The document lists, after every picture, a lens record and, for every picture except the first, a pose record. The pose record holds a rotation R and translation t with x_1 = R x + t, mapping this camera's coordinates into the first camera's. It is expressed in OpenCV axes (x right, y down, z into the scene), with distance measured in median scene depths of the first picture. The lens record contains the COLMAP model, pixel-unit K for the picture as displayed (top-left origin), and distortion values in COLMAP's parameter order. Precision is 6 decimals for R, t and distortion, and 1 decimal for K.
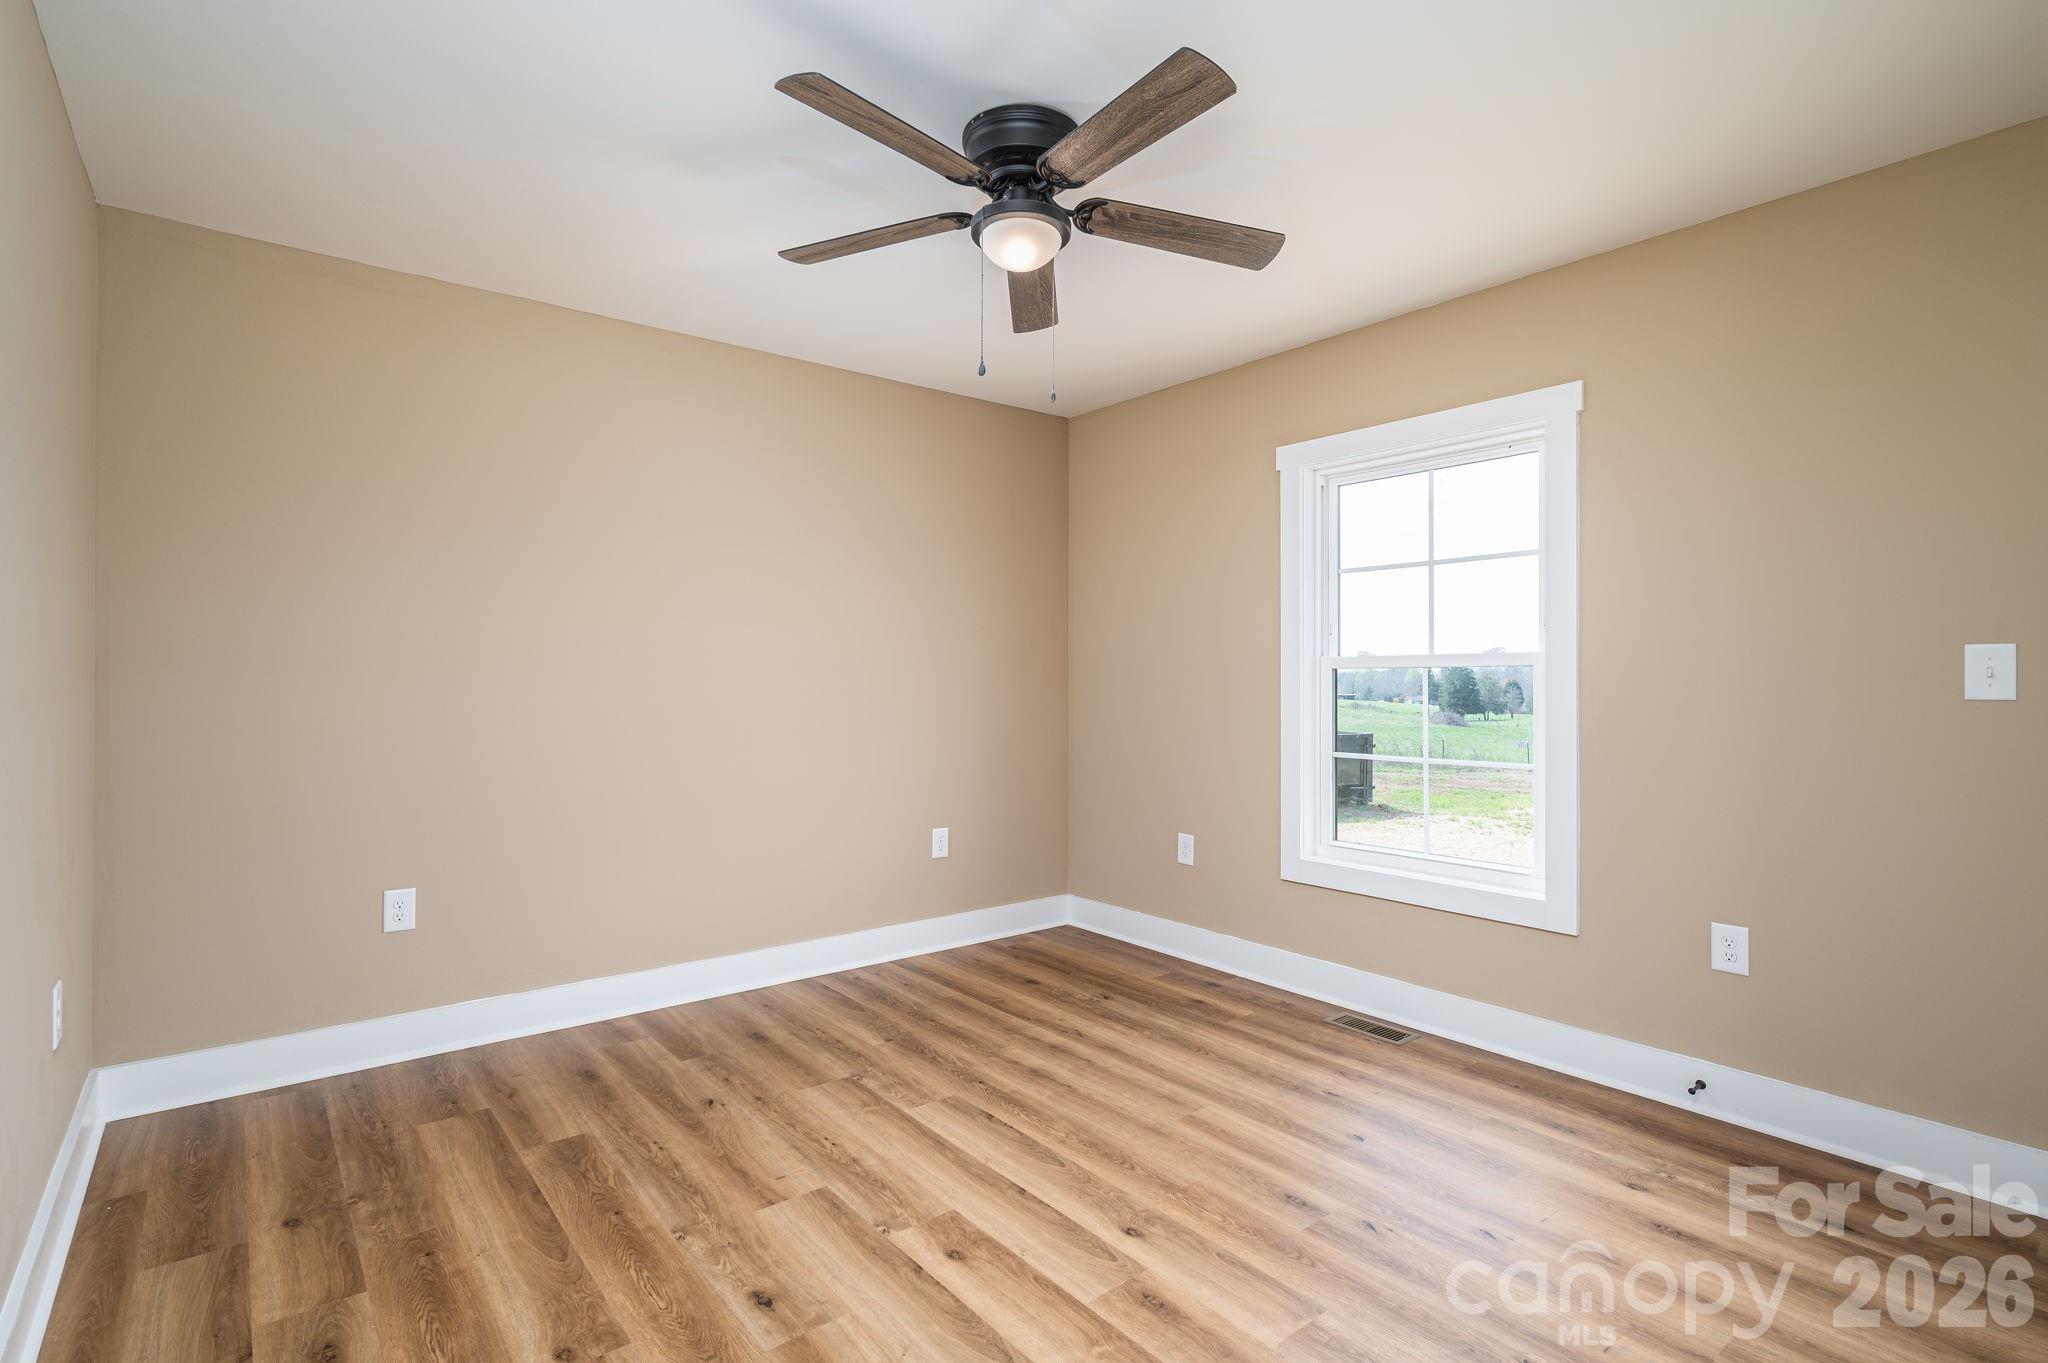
lens RADIAL K [[954.7, 0, 1012.9], [0, 954.7, 687.4], [0, 0, 1]] dist [0.003506, -0.000388]
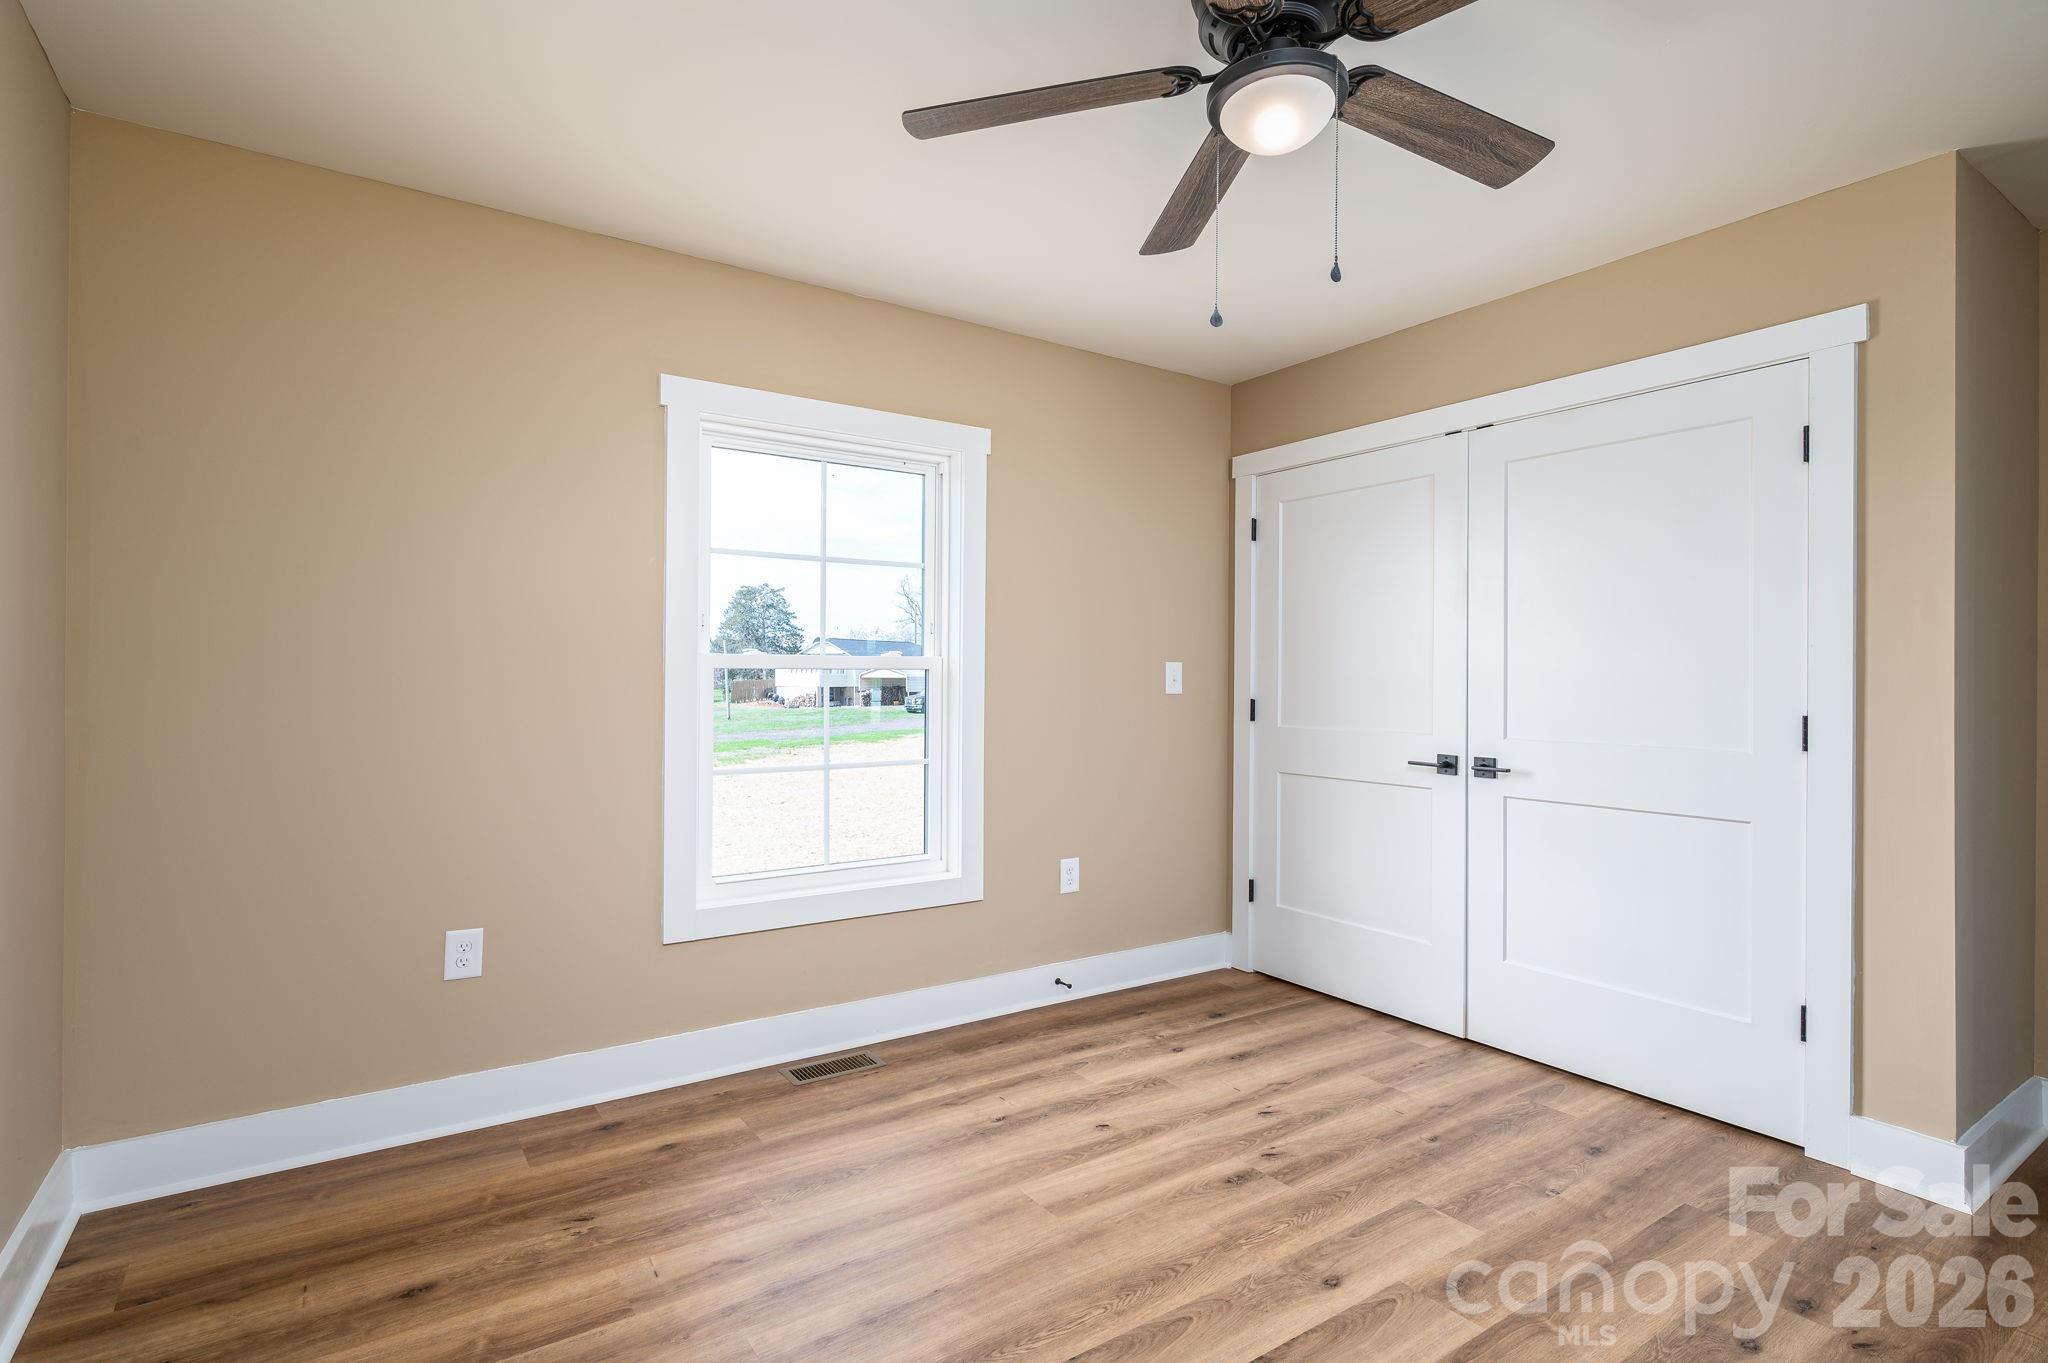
lens RADIAL K [[954.7, 0, 1017.9], [0, 954.7, 685.5], [0, 0, 1]] dist [0.003506, -0.000388]
pose [[0.112461, -0.009483, 0.993611, -0.507340], [0.002941, 0.999953, 0.009211, -0.012825], [-0.993652, 0.001886, 0.112483, 0.732724]]
